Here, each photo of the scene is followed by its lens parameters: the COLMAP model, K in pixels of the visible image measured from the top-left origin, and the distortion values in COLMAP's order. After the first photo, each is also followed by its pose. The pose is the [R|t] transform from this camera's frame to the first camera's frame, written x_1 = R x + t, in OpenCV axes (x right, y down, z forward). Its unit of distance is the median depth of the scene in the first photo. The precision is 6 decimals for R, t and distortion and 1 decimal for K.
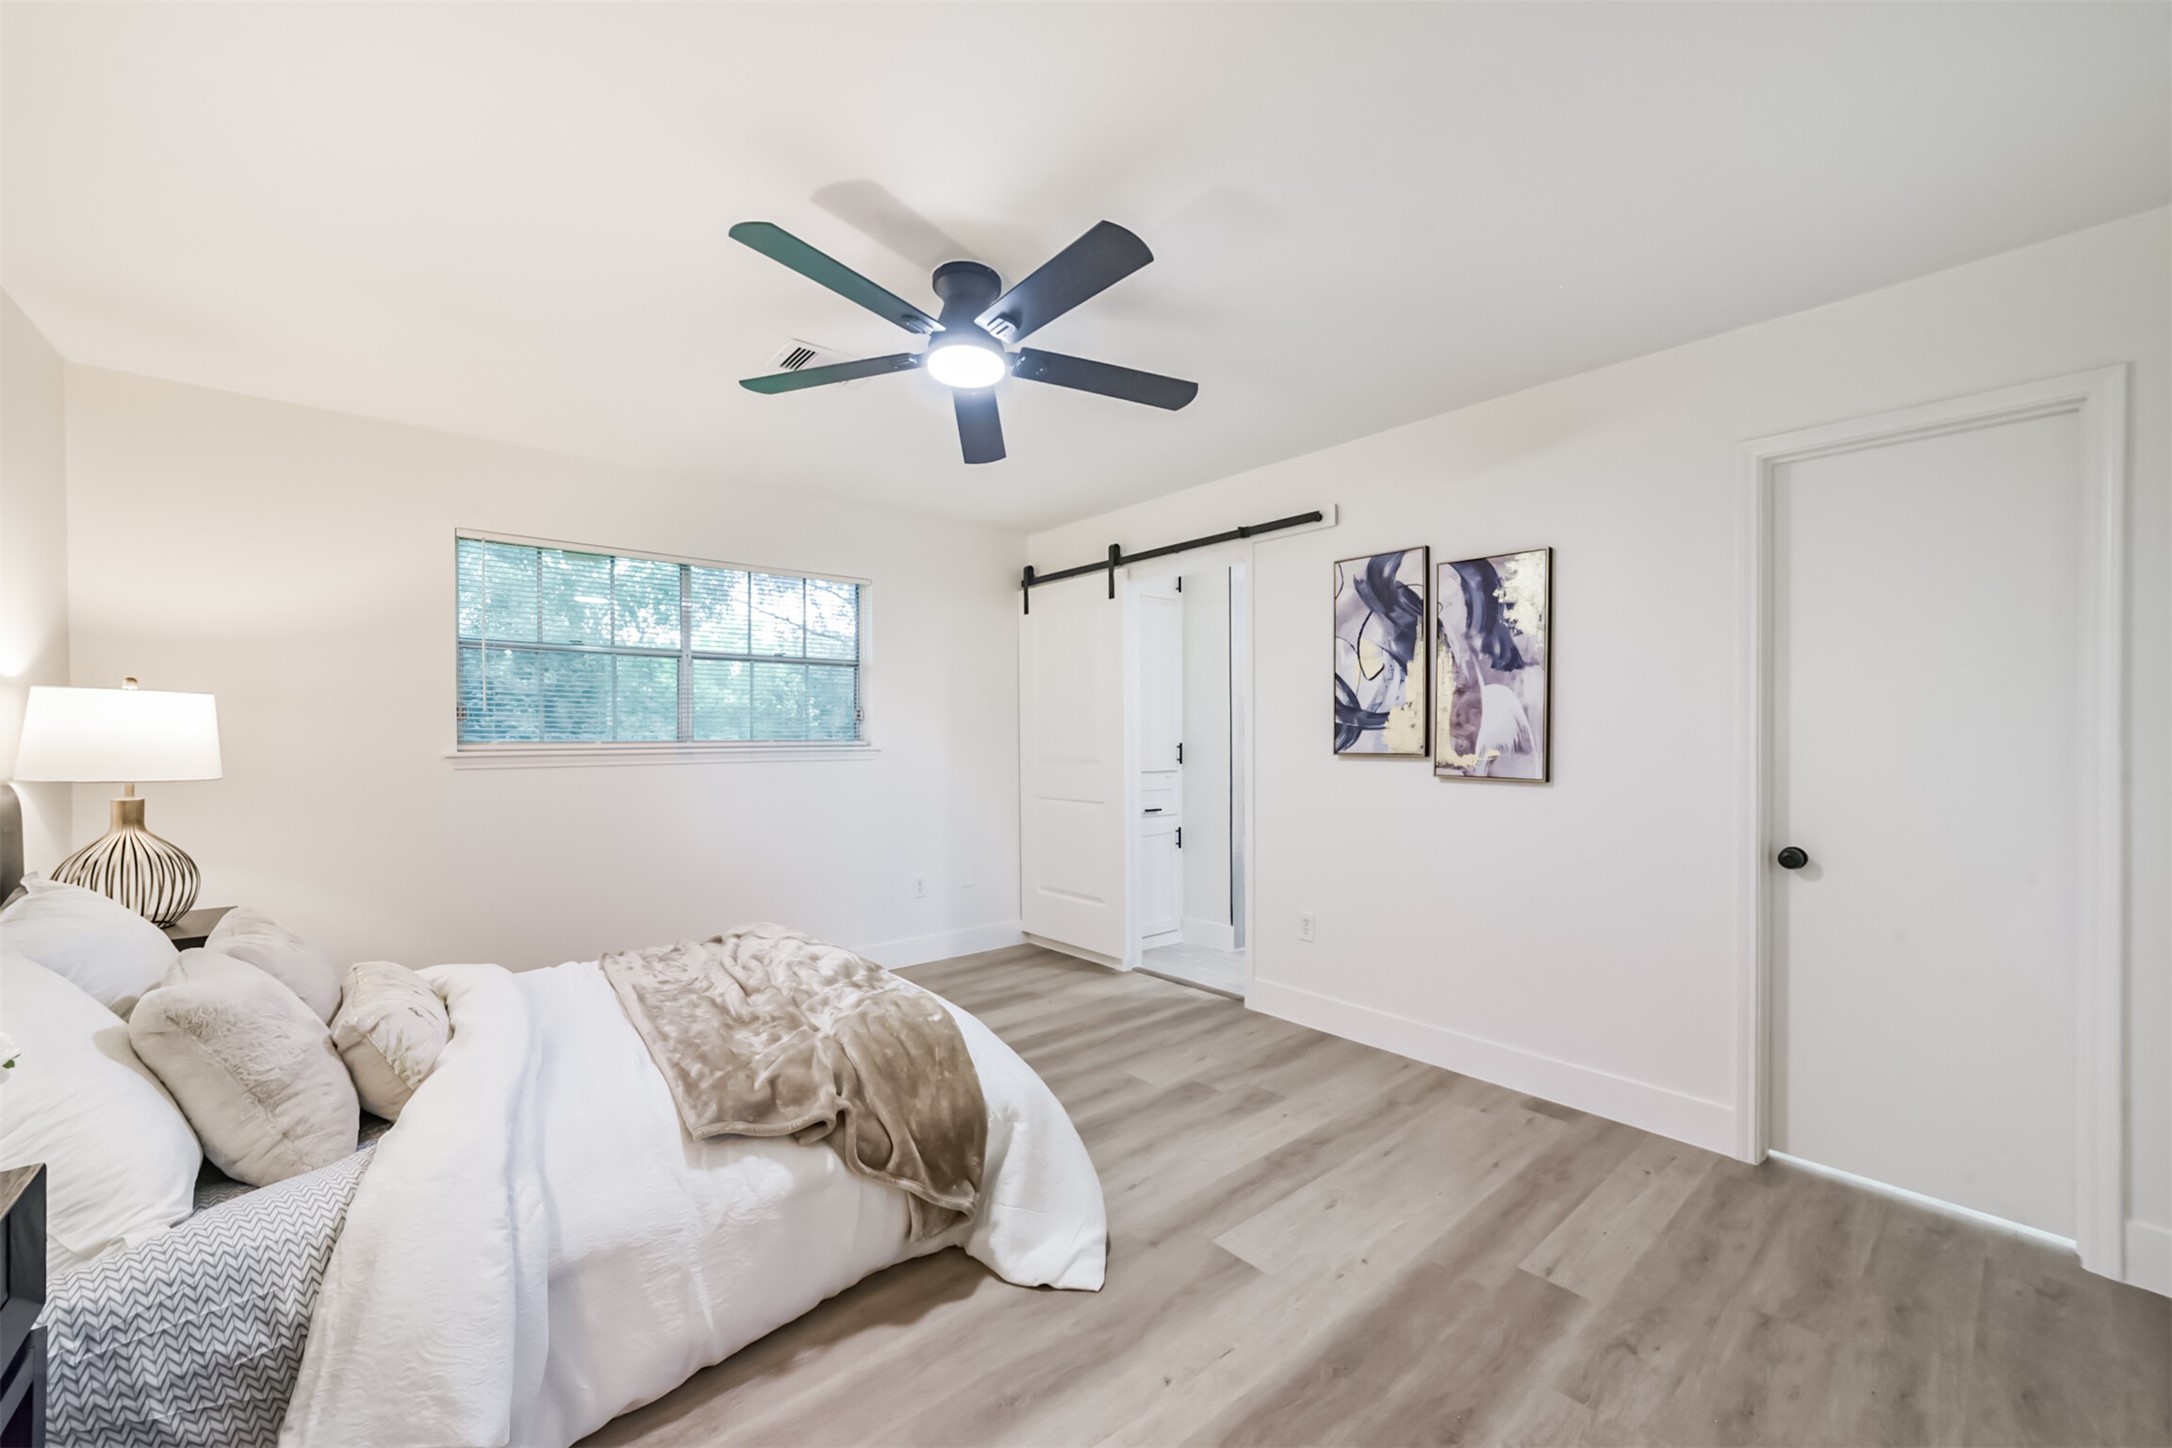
lens RADIAL K [[840.7, 0, 1100.6], [0, 840.7, 728.8], [0, 0, 1]] dist [-0.006686, 0.000712]
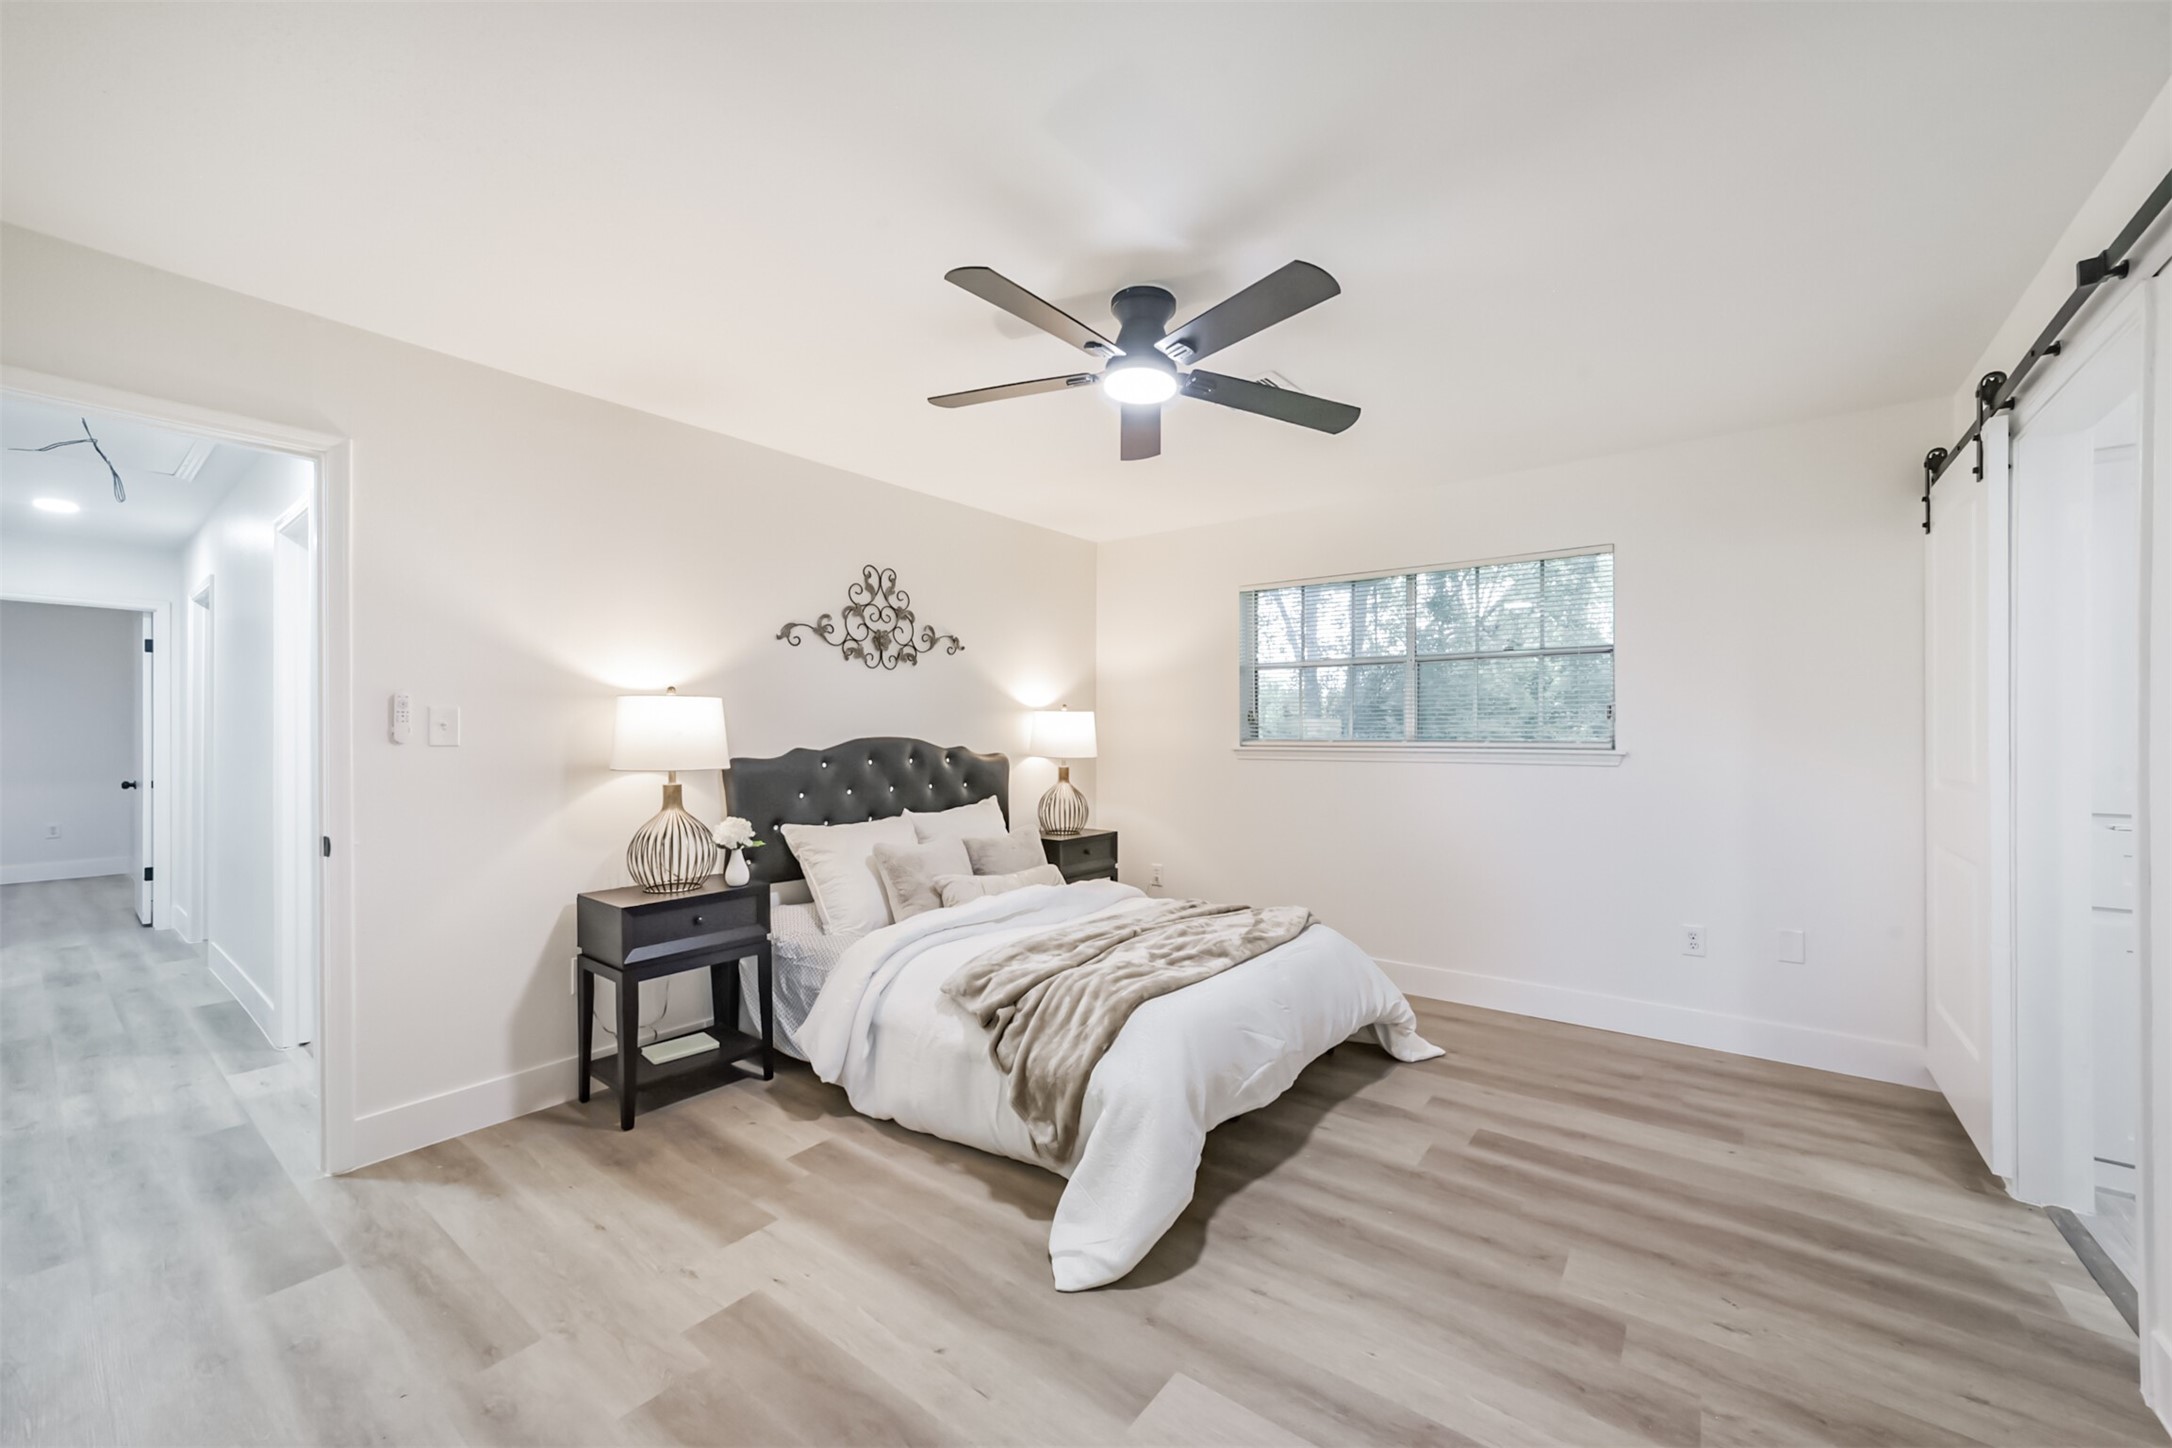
lens RADIAL K [[840.7, 0, 1099.8], [0, 840.7, 724.4], [0, 0, 1]] dist [-0.006686, 0.000712]
pose [[0.208141, -0.009466, -0.978053, 0.643511], [0.005420, 0.999949, -0.008524, 0.001618], [0.978084, -0.003527, 0.208182, 0.545490]]
